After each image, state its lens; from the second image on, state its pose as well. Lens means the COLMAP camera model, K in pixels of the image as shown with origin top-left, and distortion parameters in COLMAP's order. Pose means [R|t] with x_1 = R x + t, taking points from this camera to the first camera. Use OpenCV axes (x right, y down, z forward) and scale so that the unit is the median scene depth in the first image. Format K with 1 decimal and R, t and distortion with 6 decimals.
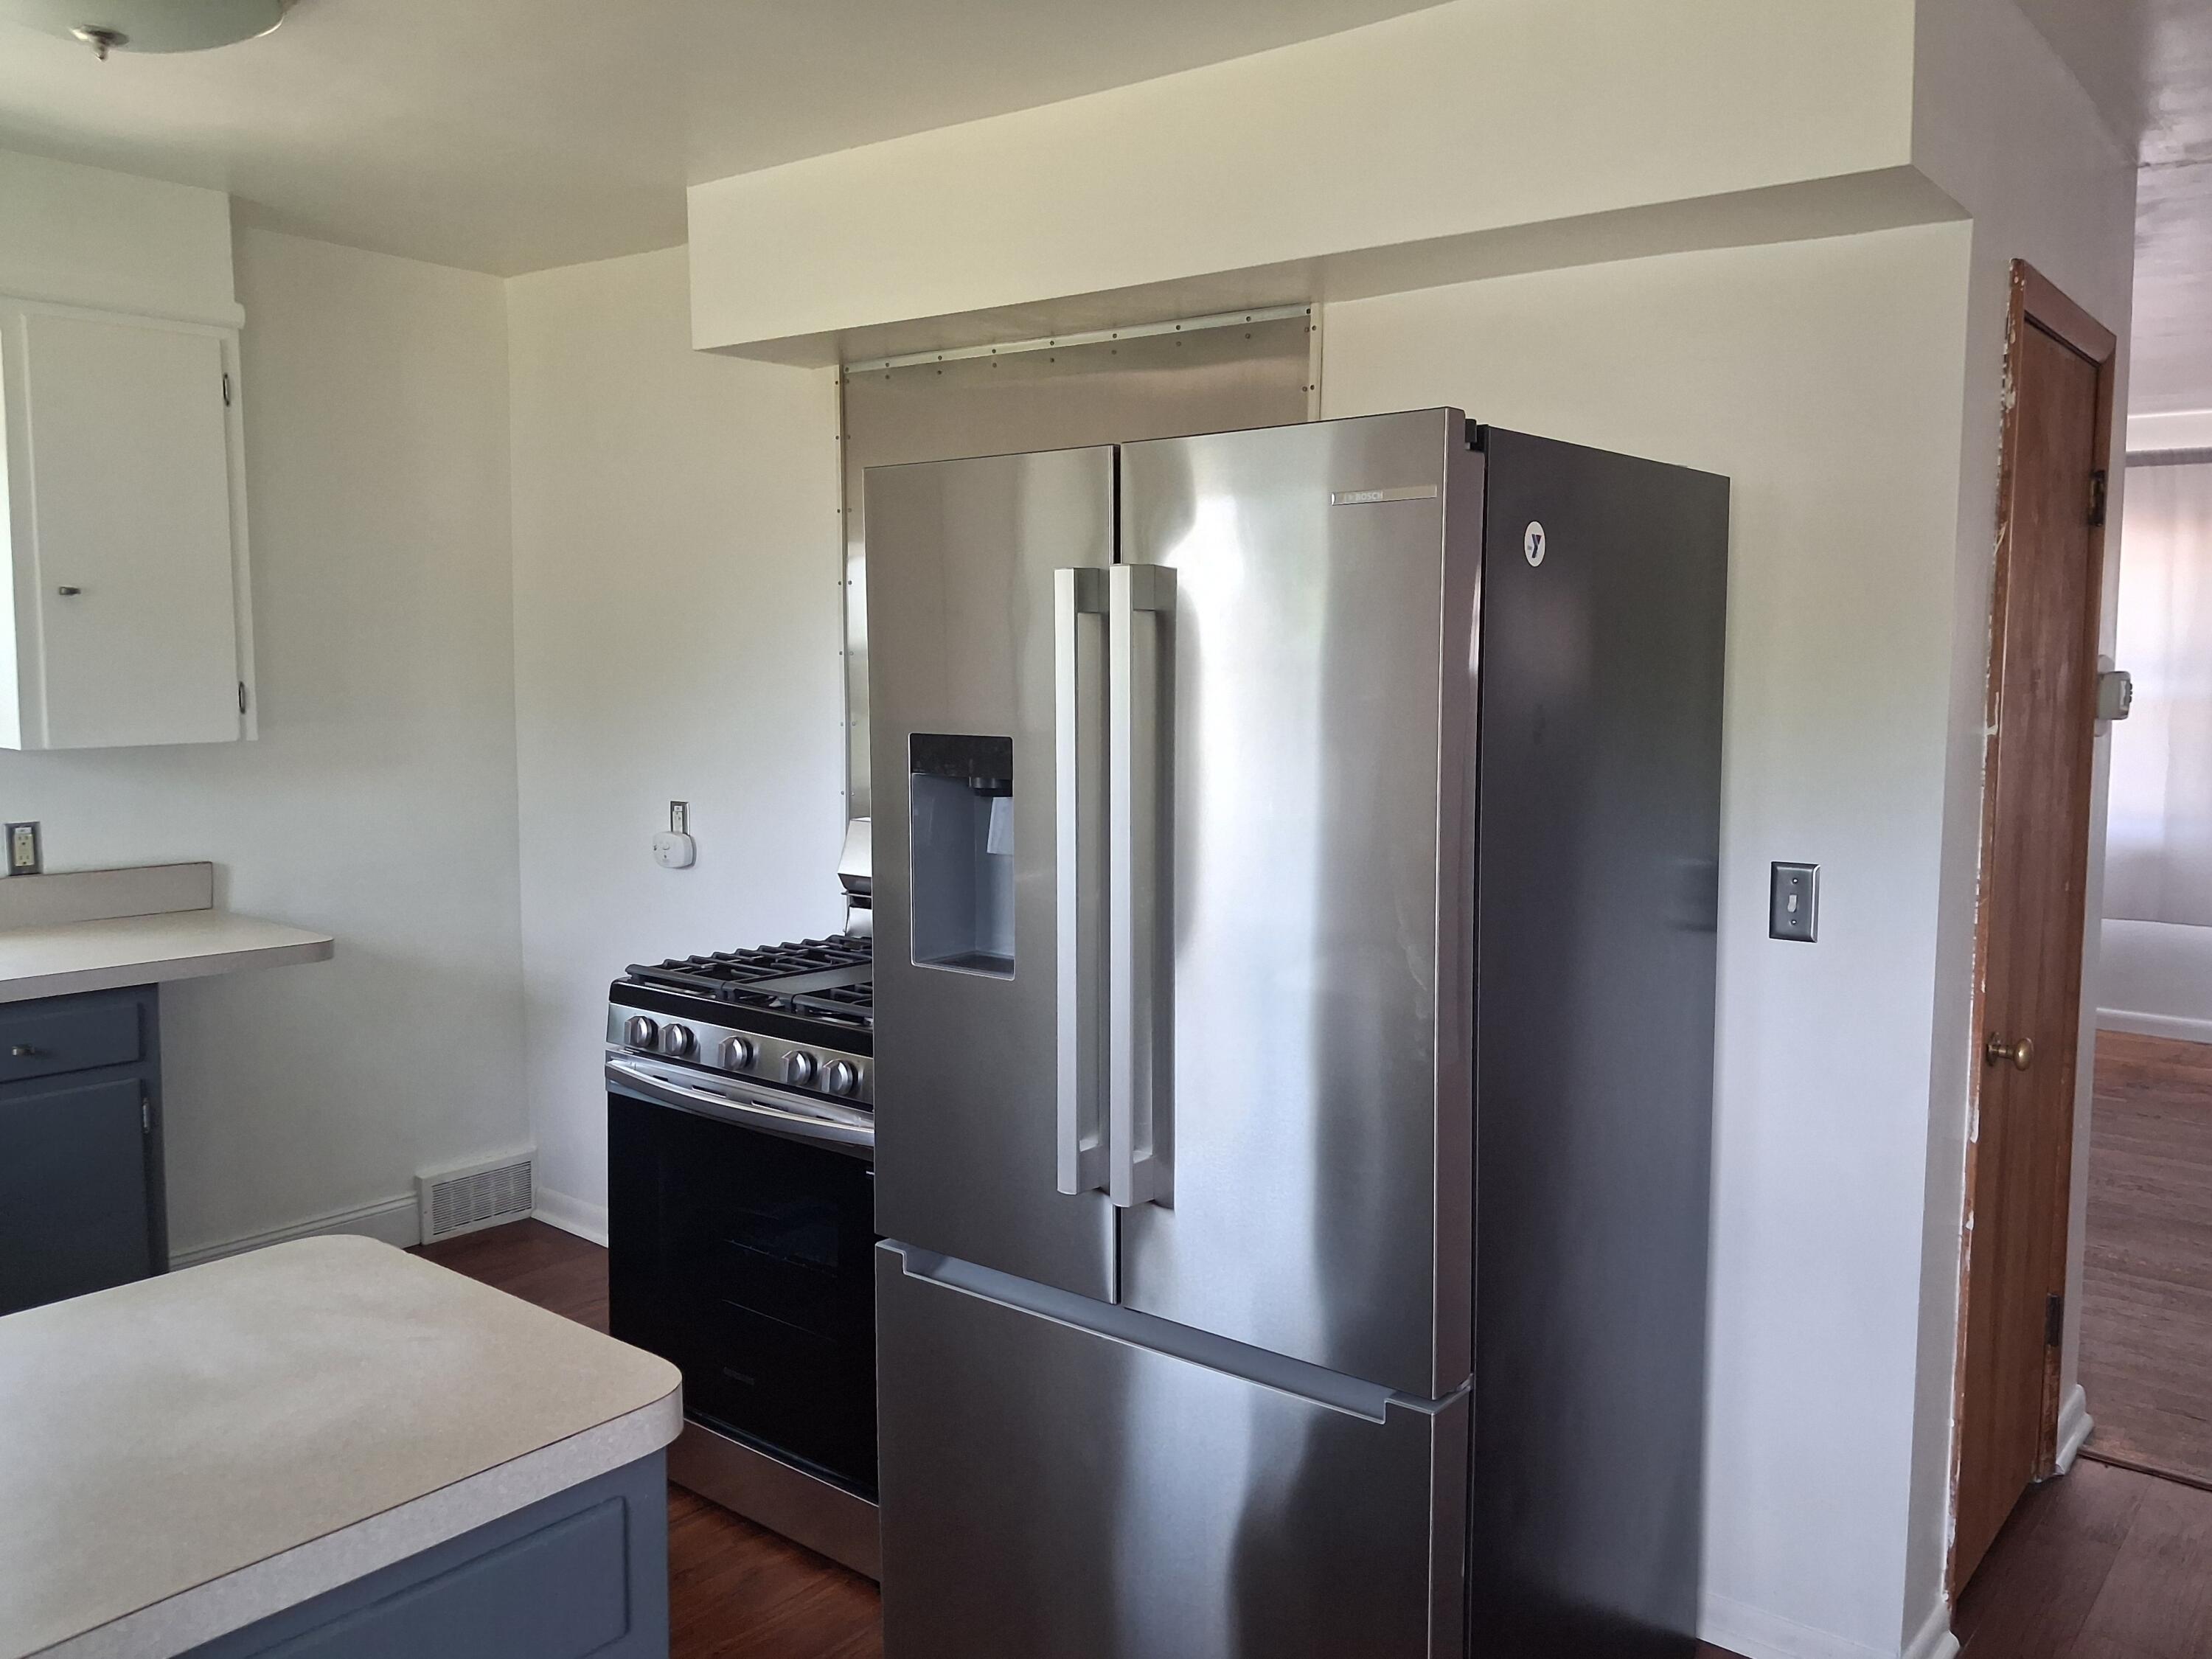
lens RADIAL K [[1740.6, 0, 1111.6], [0, 1740.6, 823.2], [0, 0, 1]] dist [0.034048, -0.053057]
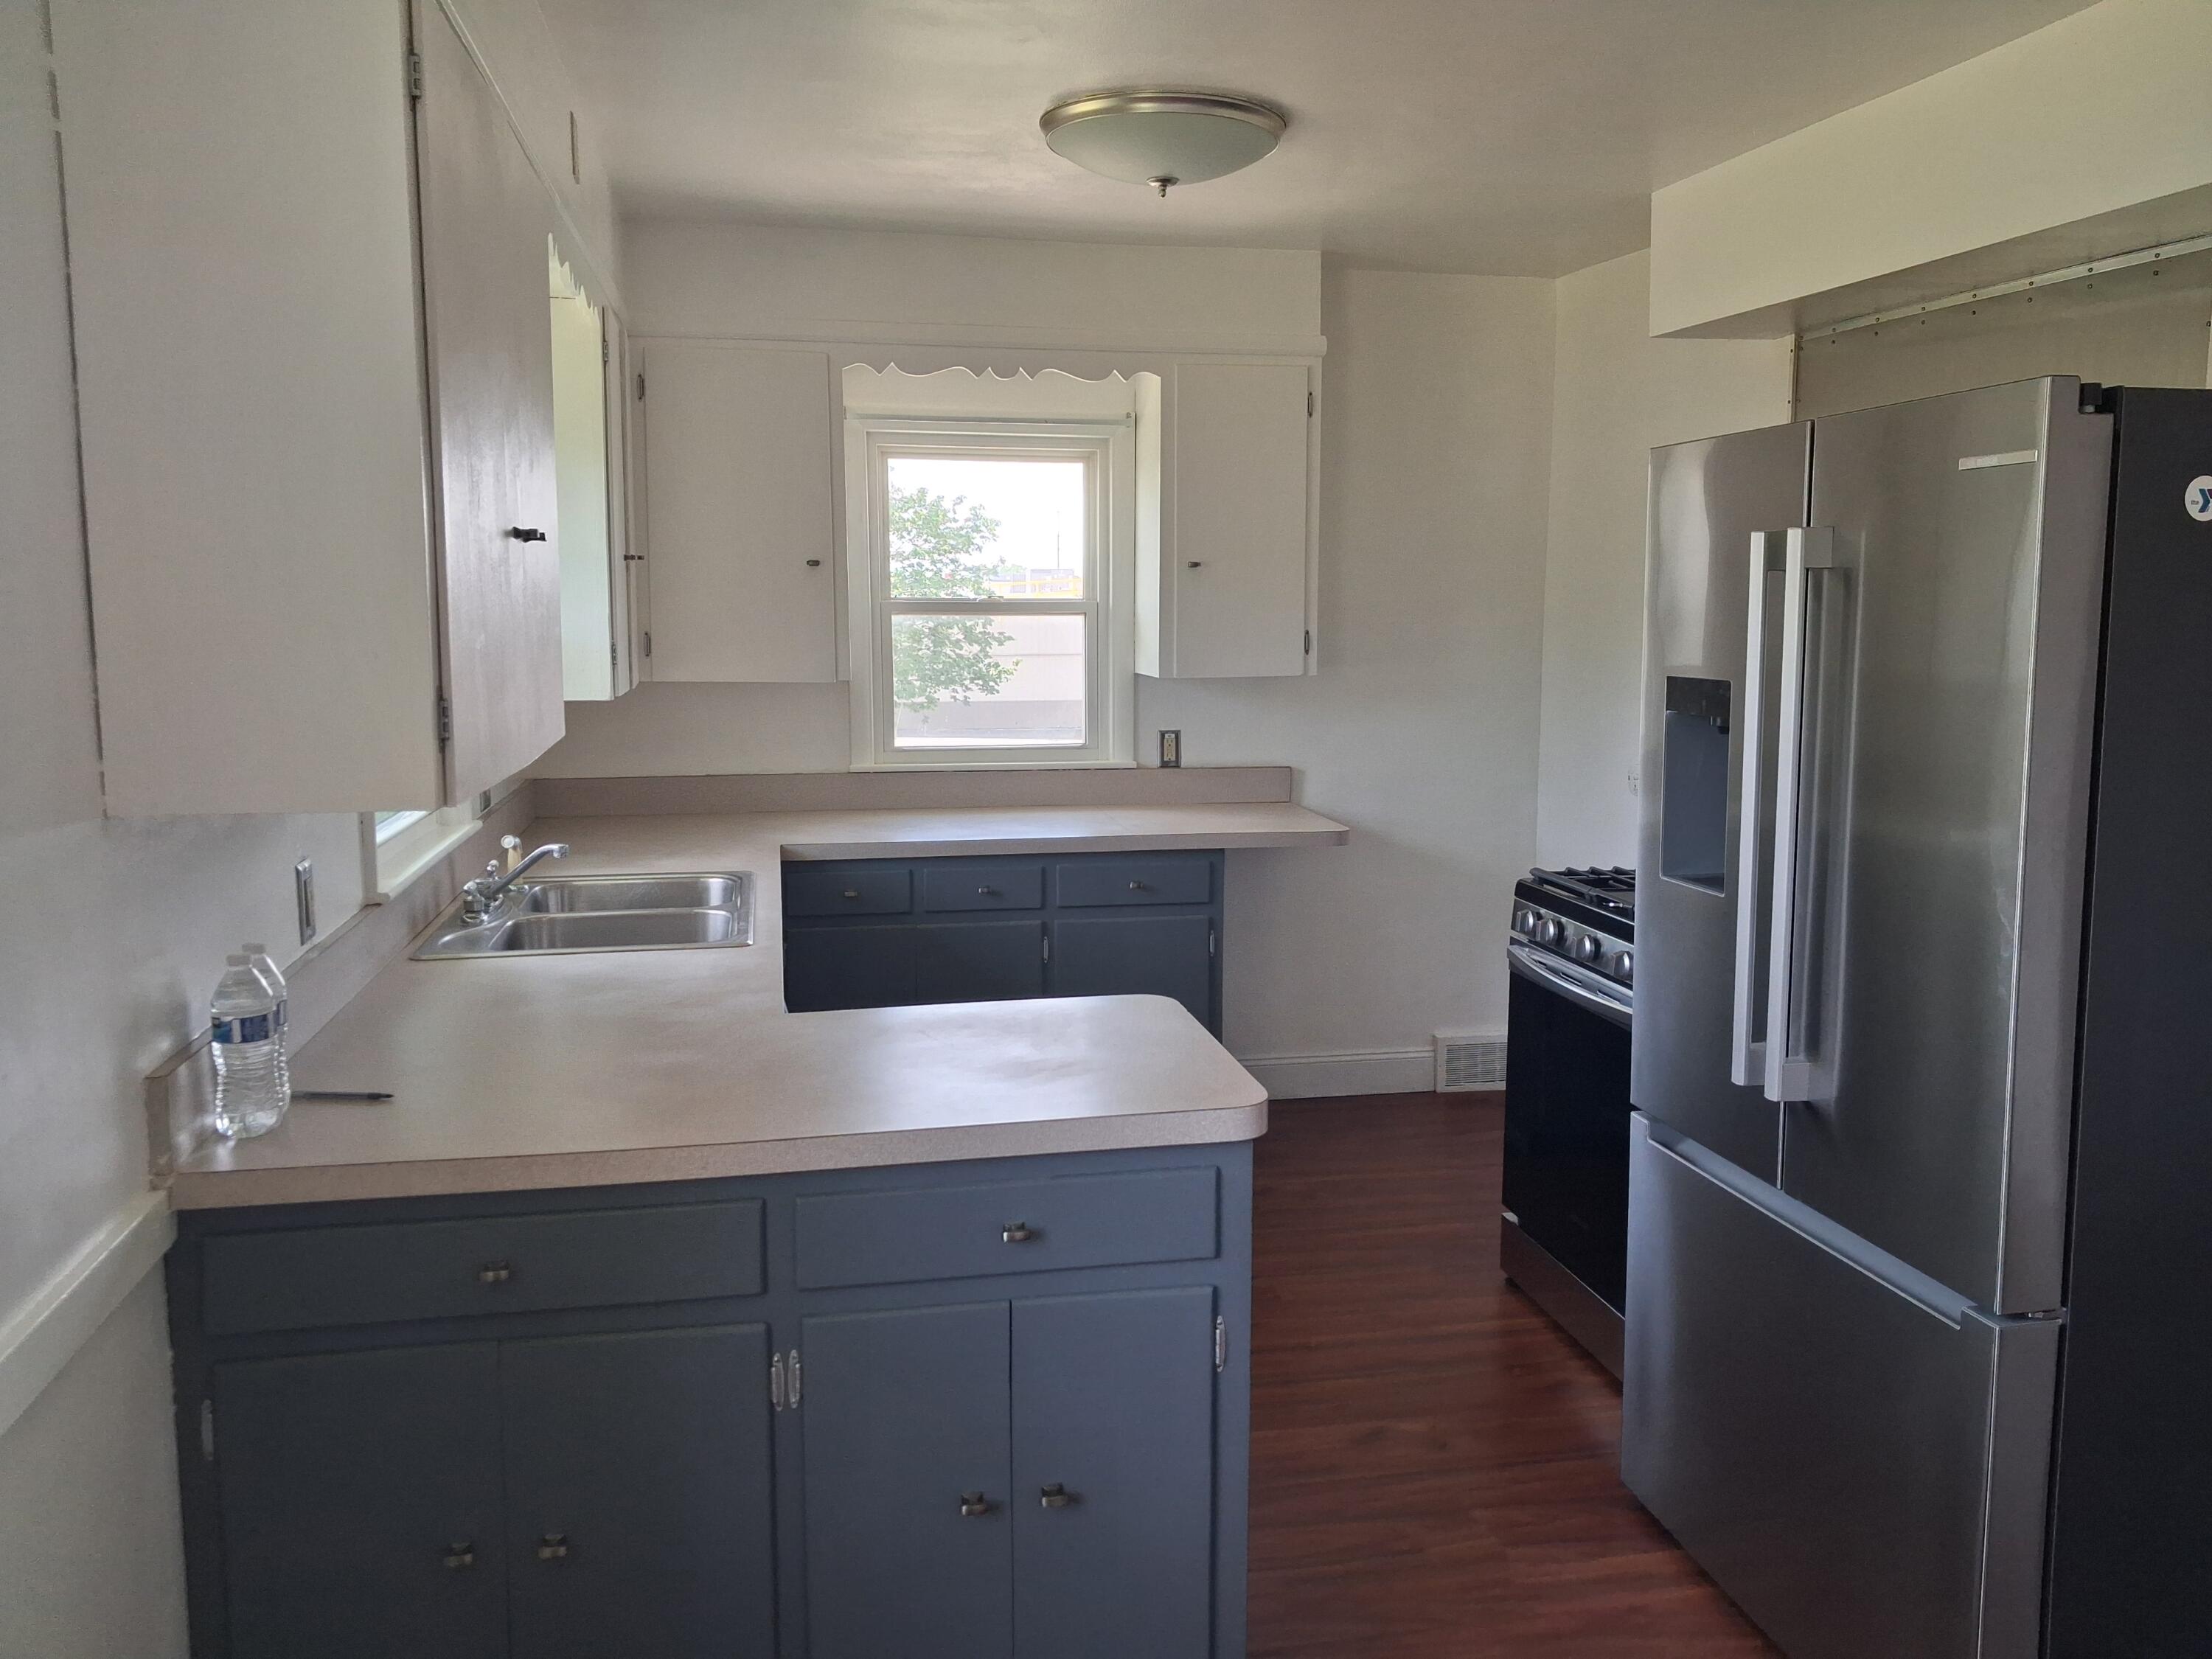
lens RADIAL K [[1740.6, 0, 1100.7], [0, 1740.6, 836.5], [0, 0, 1]] dist [0.034048, -0.053057]
pose [[0.755106, 0.083649, -0.650245, 0.259848], [-0.058712, 0.996470, 0.060008, 0.004598], [0.652969, -0.007135, 0.757351, -0.094550]]
